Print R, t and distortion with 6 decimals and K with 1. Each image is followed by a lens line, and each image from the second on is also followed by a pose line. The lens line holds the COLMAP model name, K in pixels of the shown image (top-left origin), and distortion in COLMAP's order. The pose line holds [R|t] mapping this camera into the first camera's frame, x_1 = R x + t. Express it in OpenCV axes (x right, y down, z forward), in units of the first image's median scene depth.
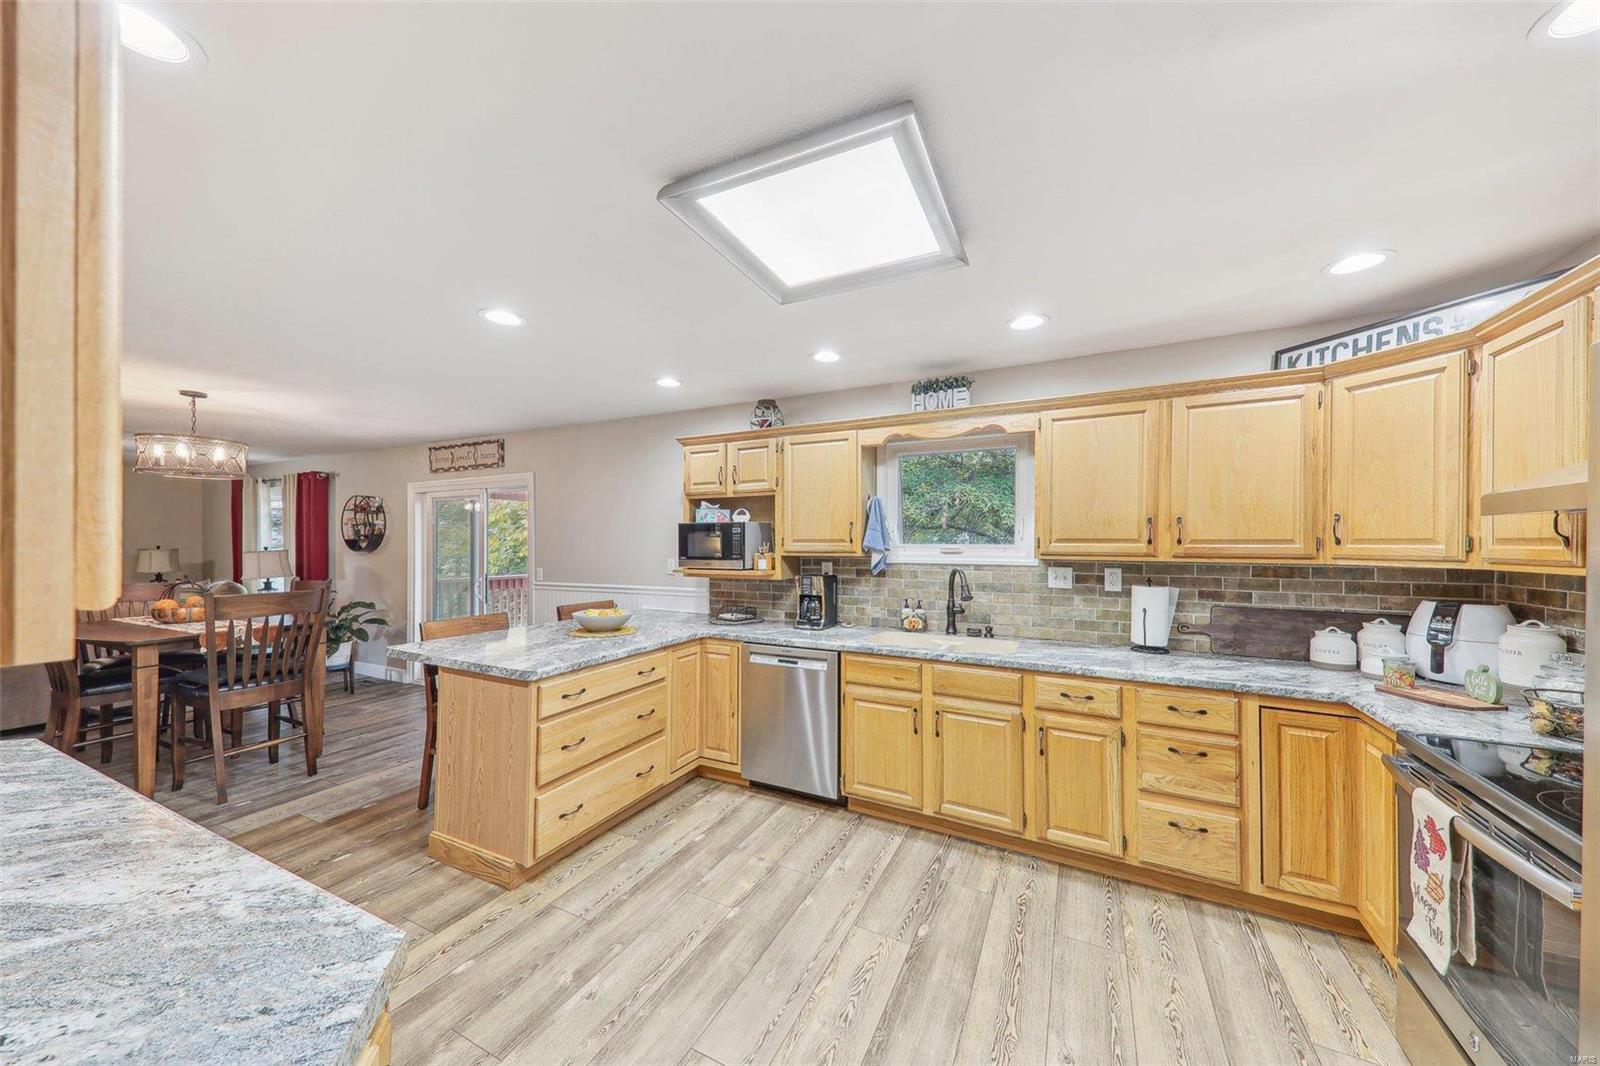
lens RADIAL K [[543.0, 0, 801.4], [0, 543.0, 542.4], [0, 0, 1]] dist [0.041832, -0.011327]
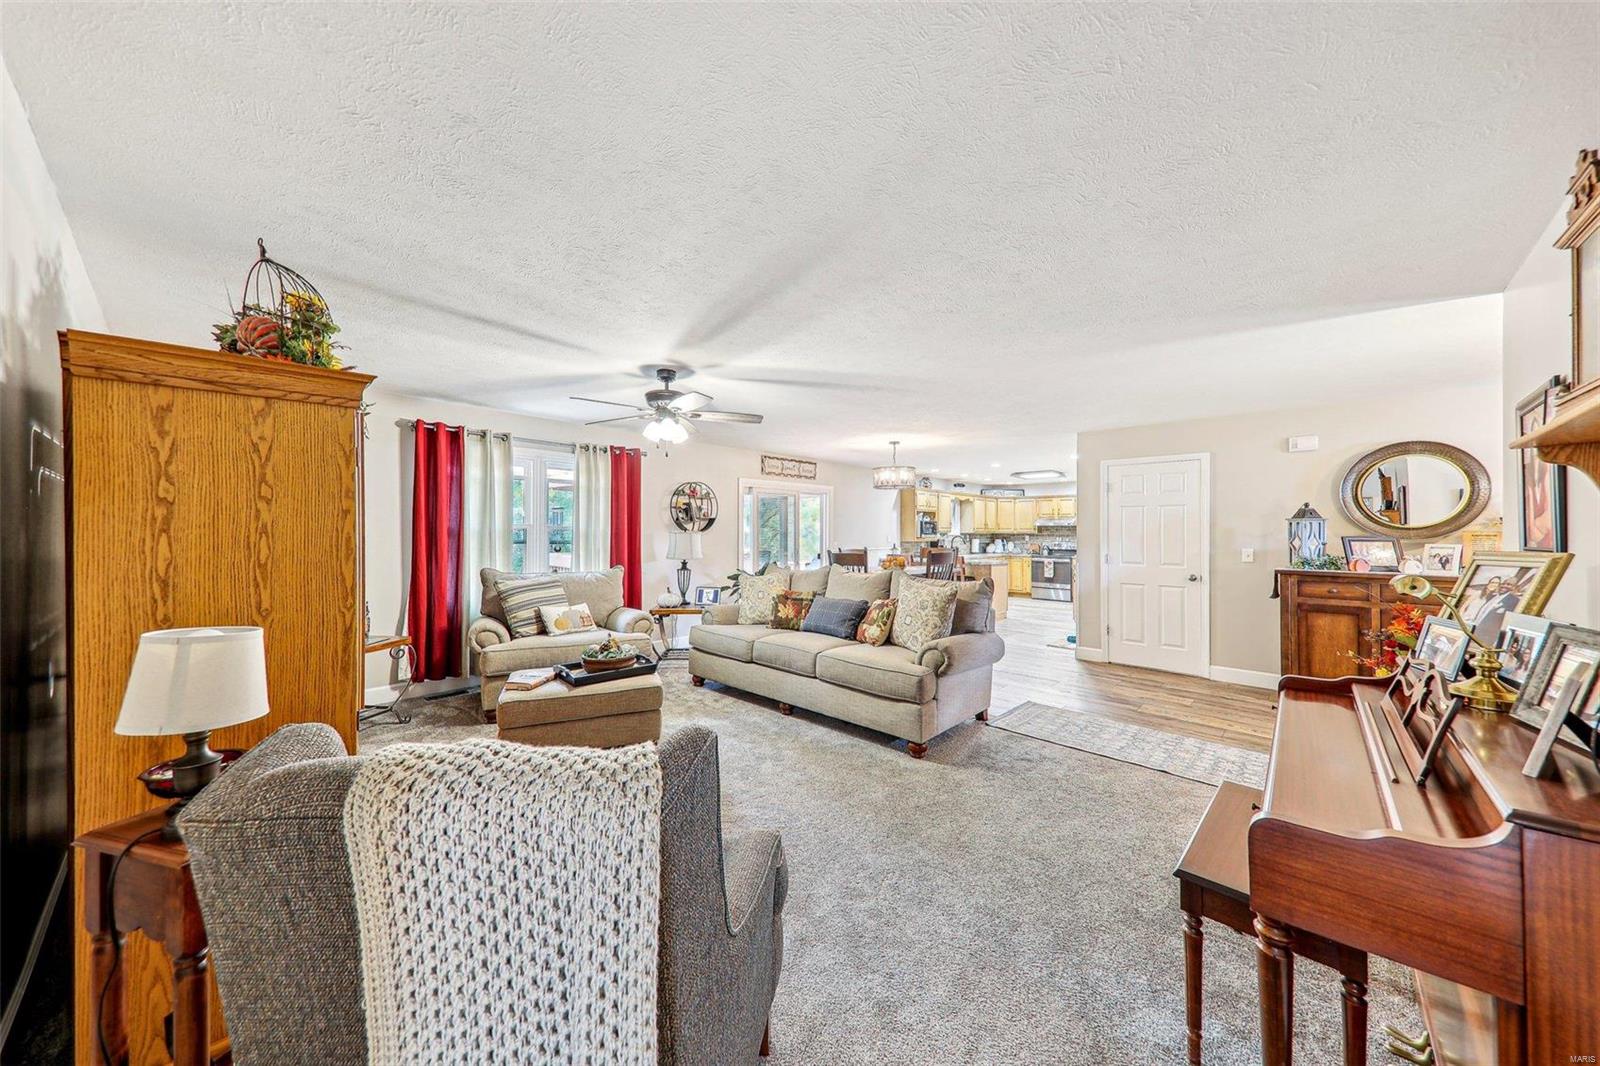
lens RADIAL K [[550.0, 0, 802.7], [0, 550.0, 532.6], [0, 0, 1]] dist [0.044769, -0.012253]
pose [[0.277067, -0.001154, 0.960850, -3.910796], [-0.004200, 0.999988, 0.002412, 0.023930], [-0.960841, -0.004704, 0.277059, 1.097622]]
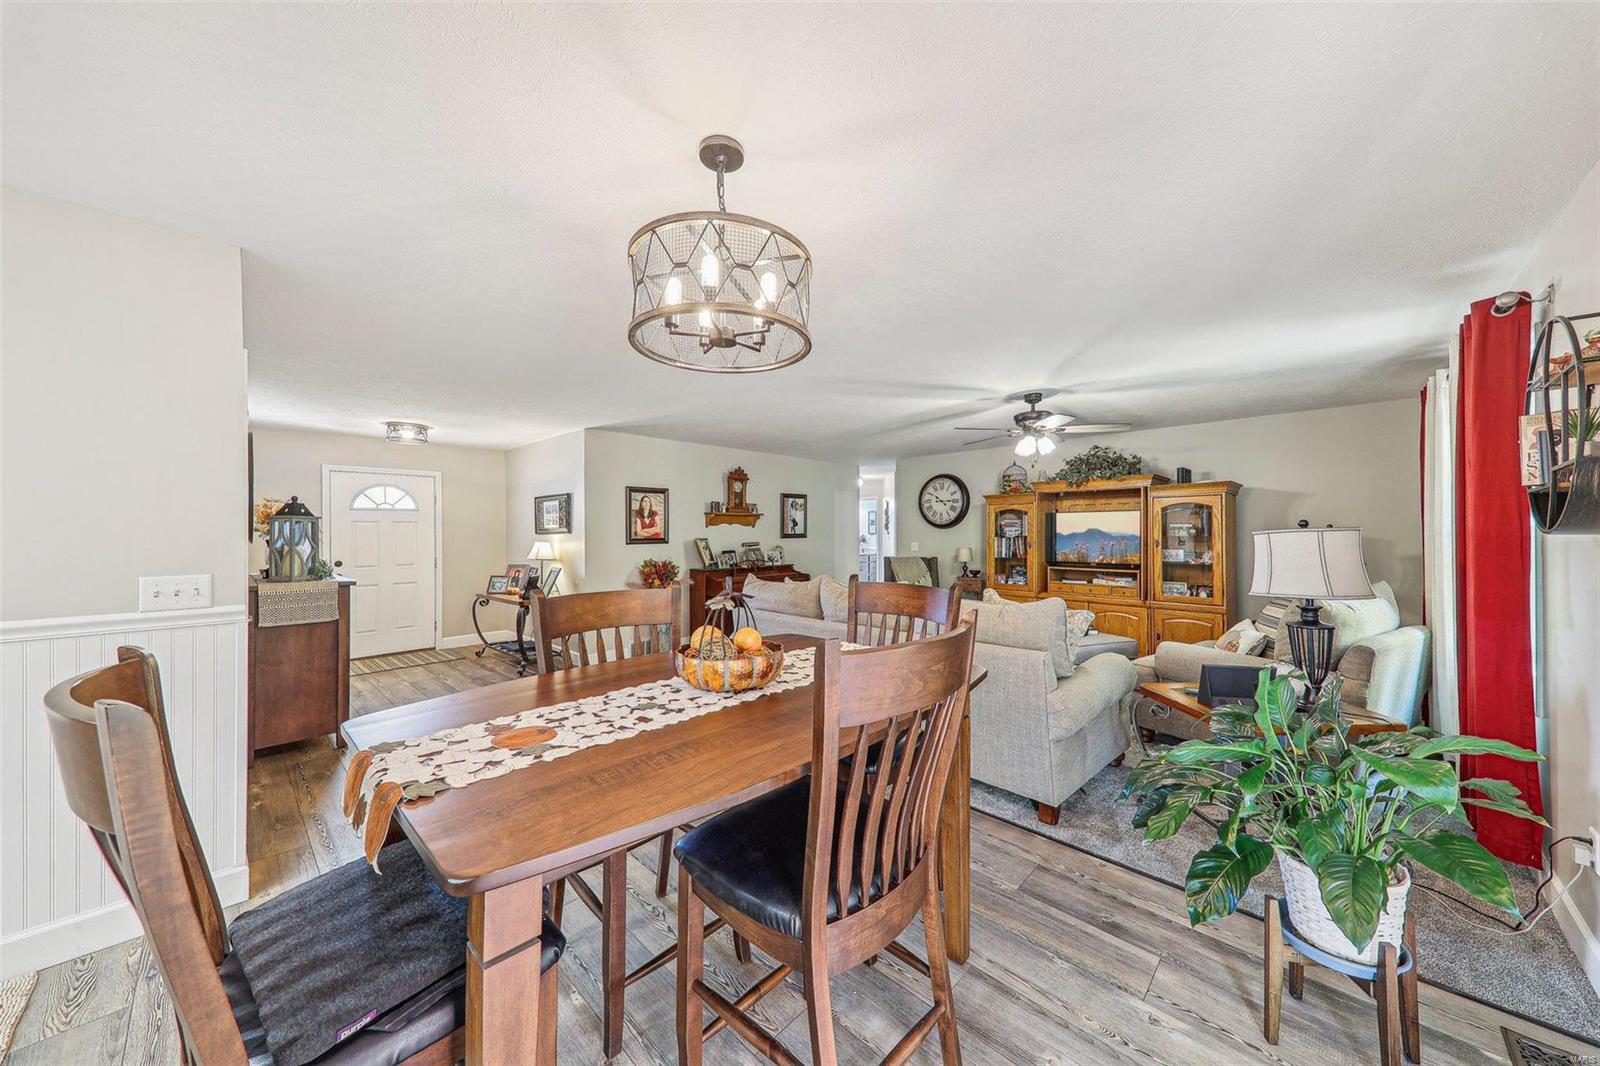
lens RADIAL K [[550.0, 0, 802.7], [0, 550.0, 532.6], [0, 0, 1]] dist [0.044769, -0.012253]
pose [[-0.291904, 0.001475, -0.956446, -0.955360], [0.006705, 0.999977, -0.000505, 0.026843], [0.956424, -0.006561, -0.291907, 1.629471]]
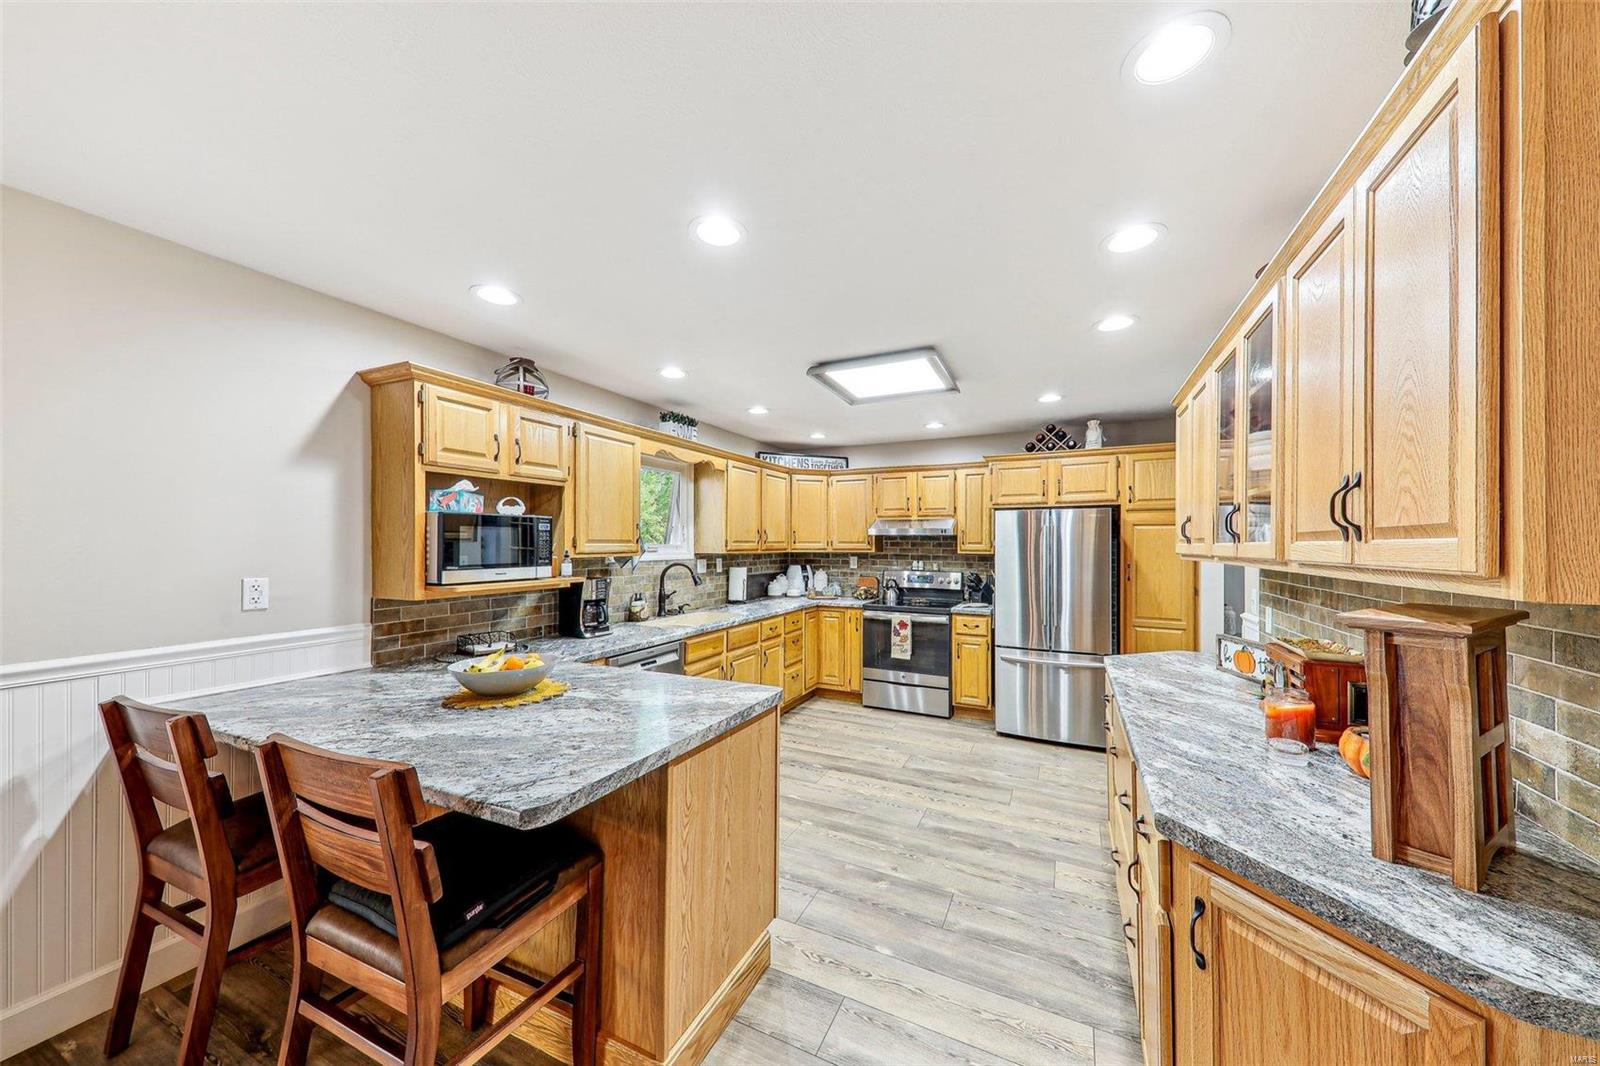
lens RADIAL K [[549.6, 0, 806.6], [0, 549.6, 543.7], [0, 0, 1]] dist [0.039967, -0.009610]
pose [[-0.024506, -0.003246, 0.999694, -1.148812], [-0.003209, 0.999990, 0.003169, -0.003198], [-0.999695, -0.003130, -0.024516, 0.818449]]
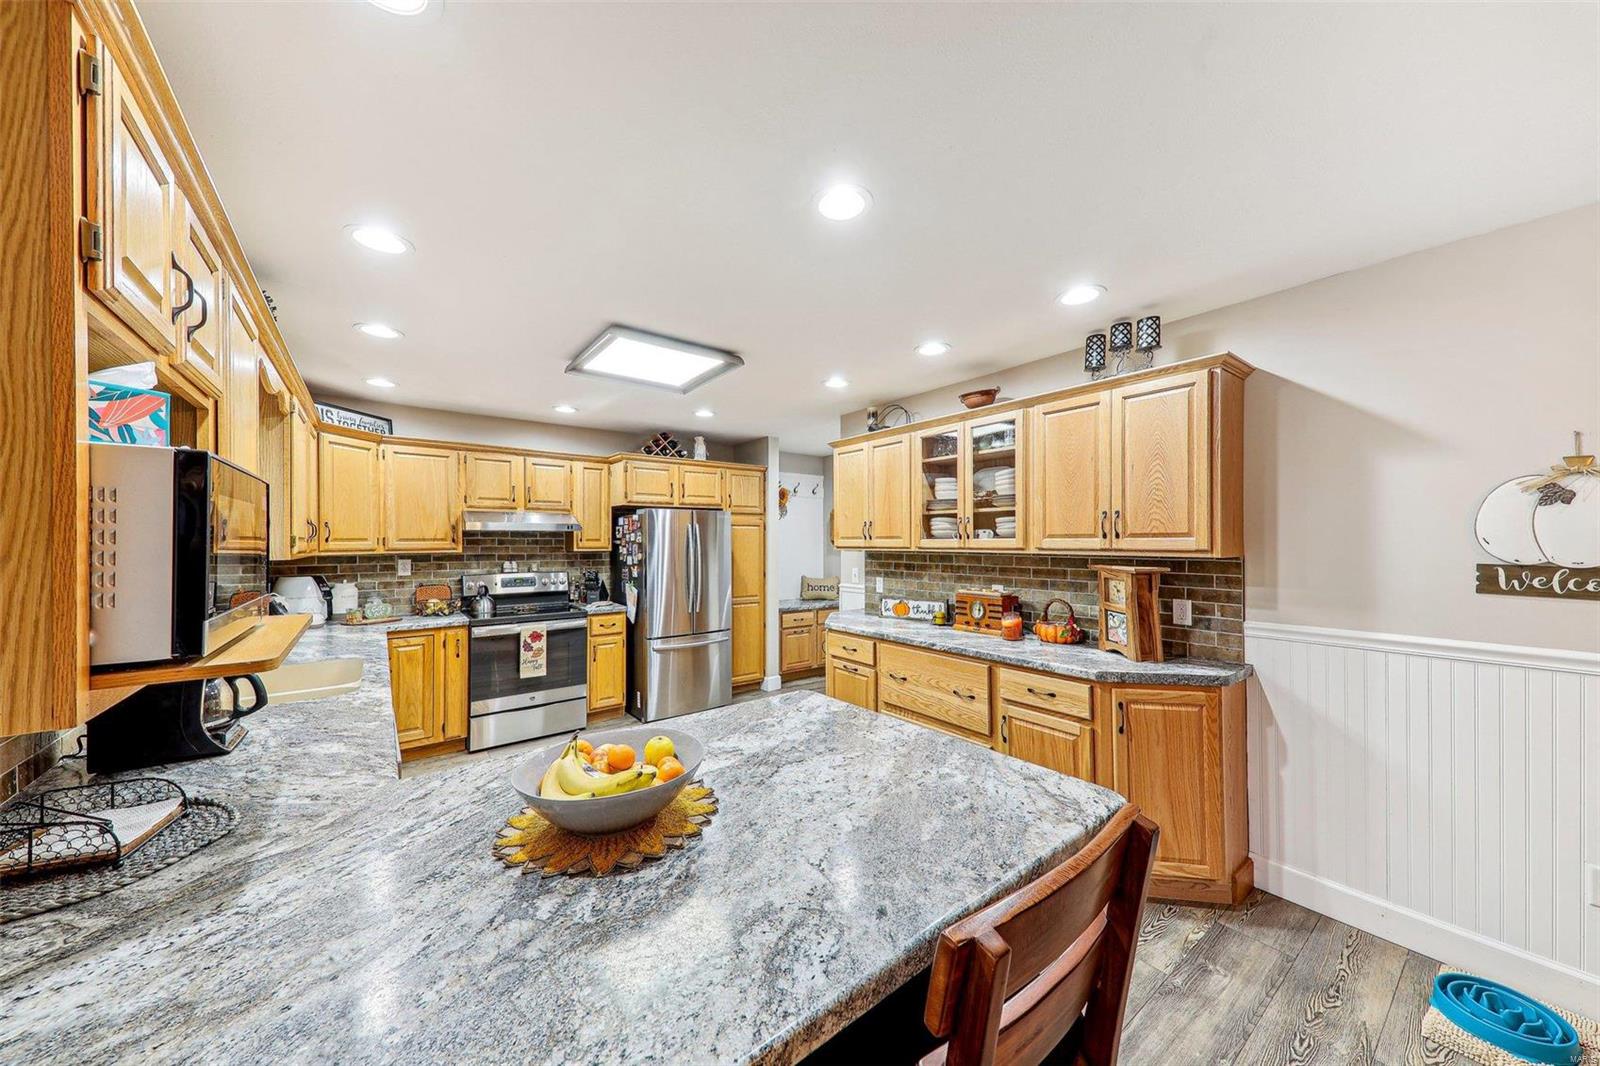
lens RADIAL K [[545.8, 0, 801.6], [0, 545.8, 540.1], [0, 0, 1]] dist [0.043436, -0.011974]
pose [[-0.898999, -0.000455, 0.437951, -0.715489], [-0.000244, 1.000000, 0.000538, -0.001674], [-0.437951, 0.000377, -0.898999, 1.472795]]
